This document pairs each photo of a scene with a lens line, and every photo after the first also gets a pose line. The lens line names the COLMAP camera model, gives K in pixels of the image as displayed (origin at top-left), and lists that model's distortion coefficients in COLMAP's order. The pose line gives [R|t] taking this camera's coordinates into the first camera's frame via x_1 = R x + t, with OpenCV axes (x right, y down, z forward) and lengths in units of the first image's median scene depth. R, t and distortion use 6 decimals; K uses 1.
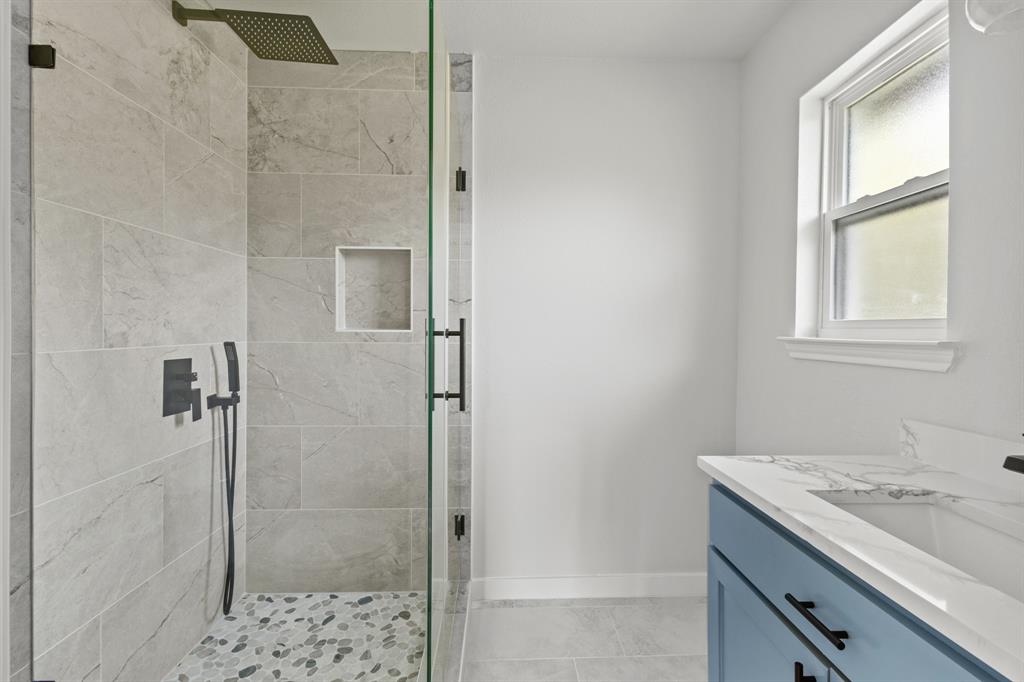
lens RADIAL K [[471.5, 0, 513.8], [0, 471.5, 334.5], [0, 0, 1]] dist [0.011811, -0.005830]
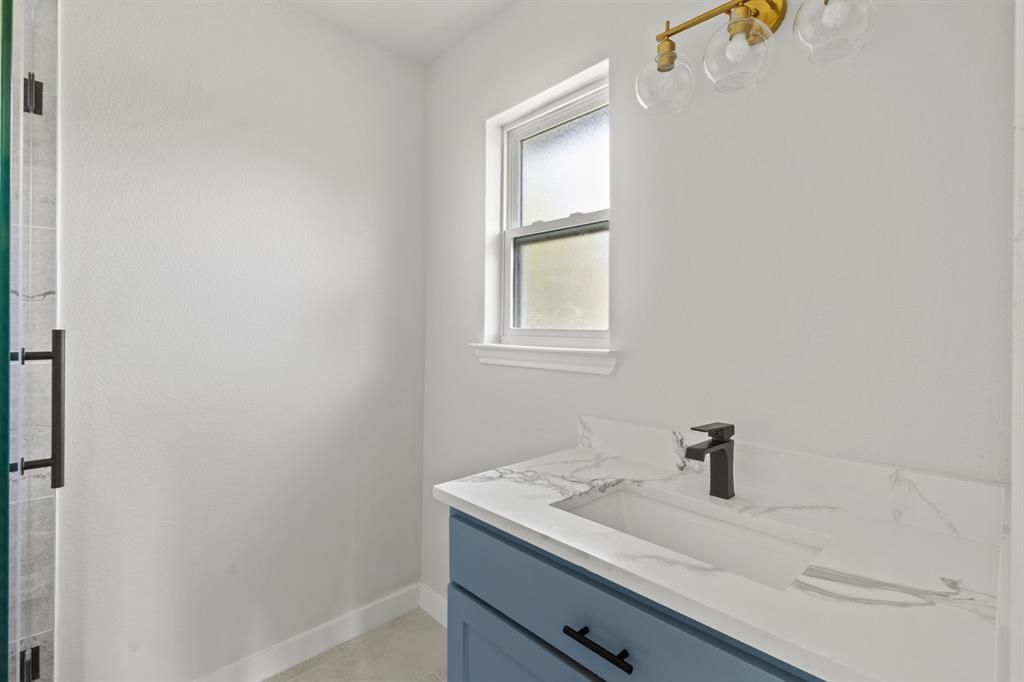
lens RADIAL K [[479.8, 0, 510.9], [0, 479.8, 325.9], [0, 0, 1]] dist [0.008333, -0.000485]
pose [[0.751794, 0.000398, 0.659398, -0.078095], [0.004124, 0.999977, -0.005305, -0.031619], [-0.659385, 0.006708, 0.751775, 0.166879]]
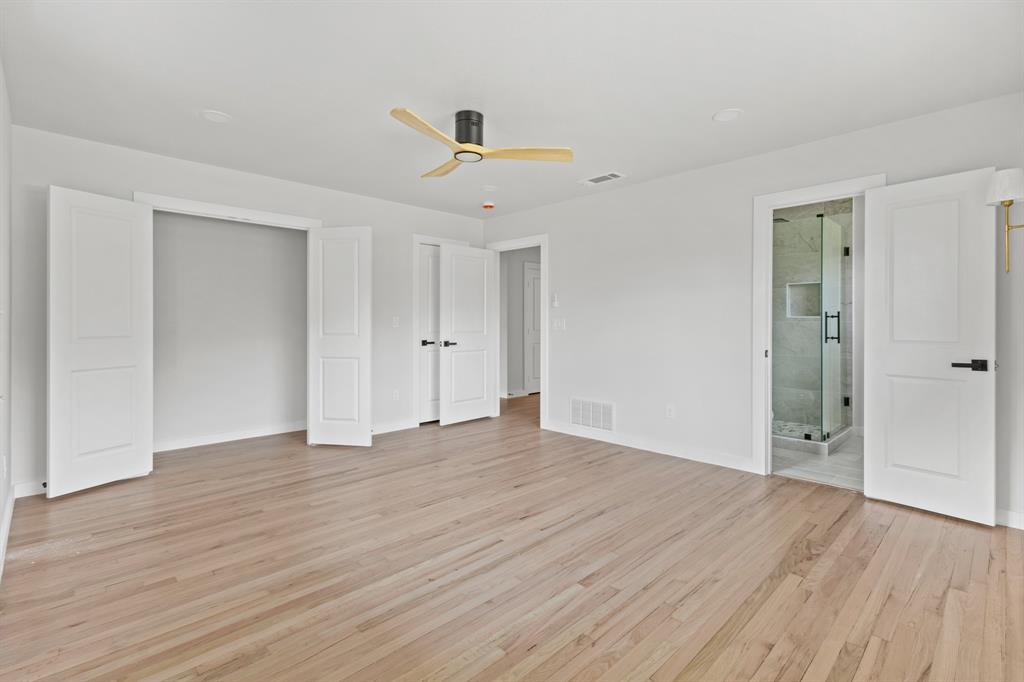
lens RADIAL K [[456.0, 0, 514.7], [0, 456.0, 323.0], [0, 0, 1]] dist [-0.000480, -0.000075]
pose [[0.658180, -0.003820, -0.752851, 0.650307], [-0.001939, 0.999975, -0.006769, 0.056875], [0.752858, 0.005915, 0.658156, -2.205904]]
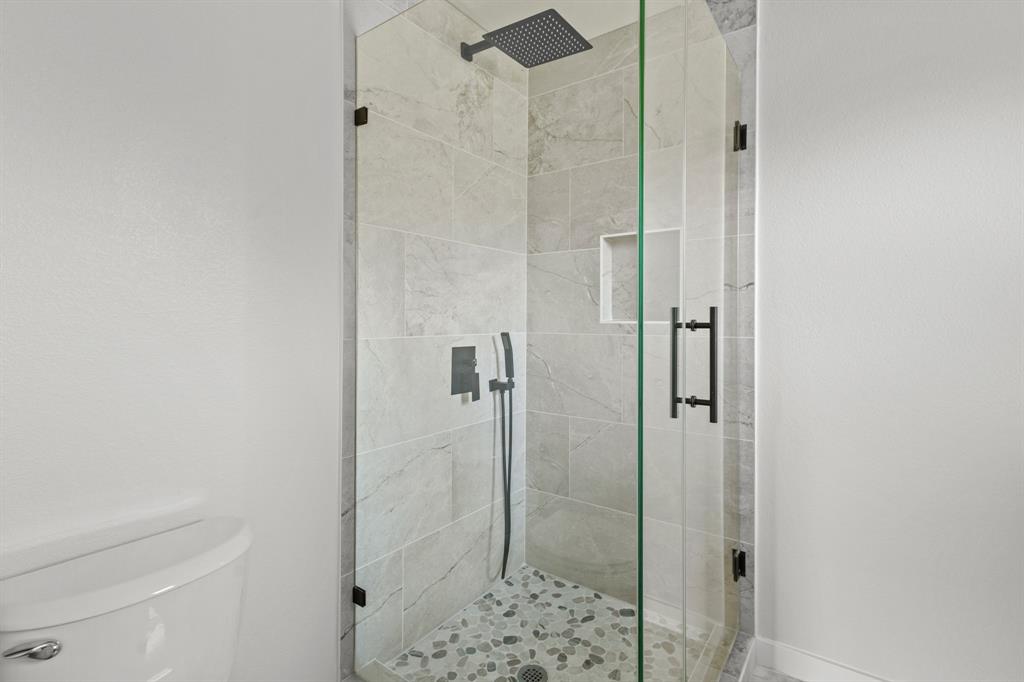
lens RADIAL K [[480.6, 0, 512.2], [0, 480.6, 321.5], [0, 0, 1]] dist [0.008650, 0.000151]
pose [[0.786077, -0.001434, -0.618127, 0.120988], [-0.004709, 0.999954, -0.008309, -0.000893], [0.618111, 0.009442, 0.786034, 0.141117]]
